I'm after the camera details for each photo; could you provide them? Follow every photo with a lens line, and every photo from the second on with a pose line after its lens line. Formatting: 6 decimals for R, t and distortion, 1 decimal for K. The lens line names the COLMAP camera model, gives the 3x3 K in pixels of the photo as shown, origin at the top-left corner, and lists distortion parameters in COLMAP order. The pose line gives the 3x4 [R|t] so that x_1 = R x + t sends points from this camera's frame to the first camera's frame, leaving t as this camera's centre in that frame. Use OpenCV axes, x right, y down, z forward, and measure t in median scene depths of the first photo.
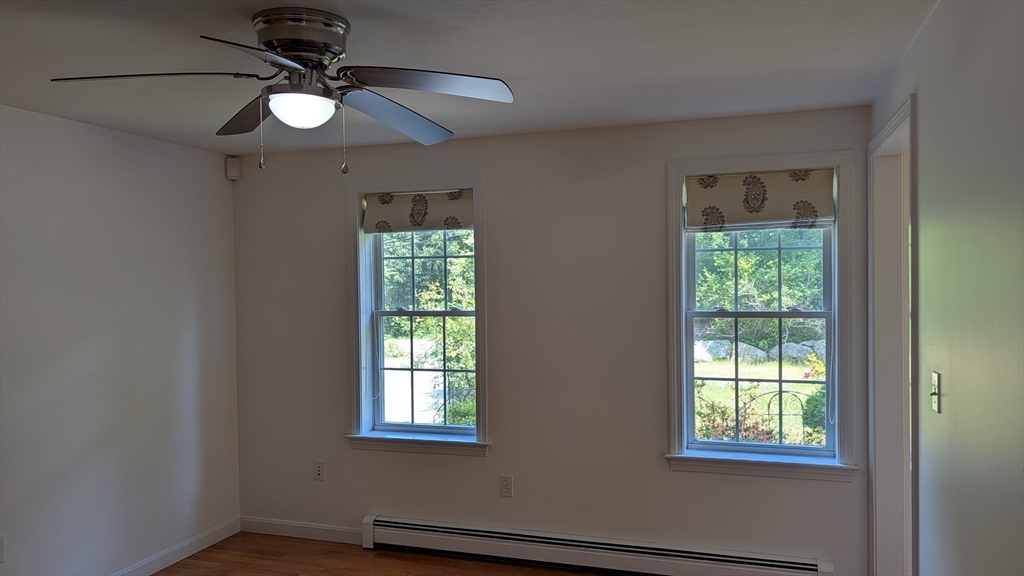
lens RADIAL K [[741.2, 0, 511.0], [0, 741.2, 287.5], [0, 0, 1]] dist [0.022601, -0.022723]
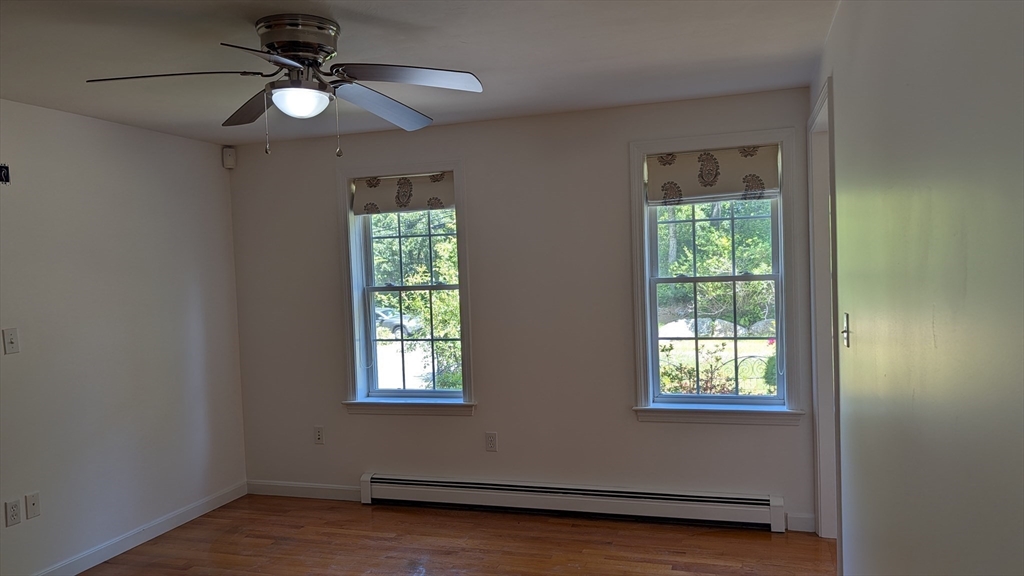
lens RADIAL K [[741.2, 0, 512.8], [0, 741.2, 290.9], [0, 0, 1]] dist [0.022601, -0.022723]
pose [[0.999496, -0.026003, 0.018231, 0.012133], [0.025604, 0.999435, 0.021781, 0.022250], [-0.018787, -0.021304, 0.999597, -0.098703]]
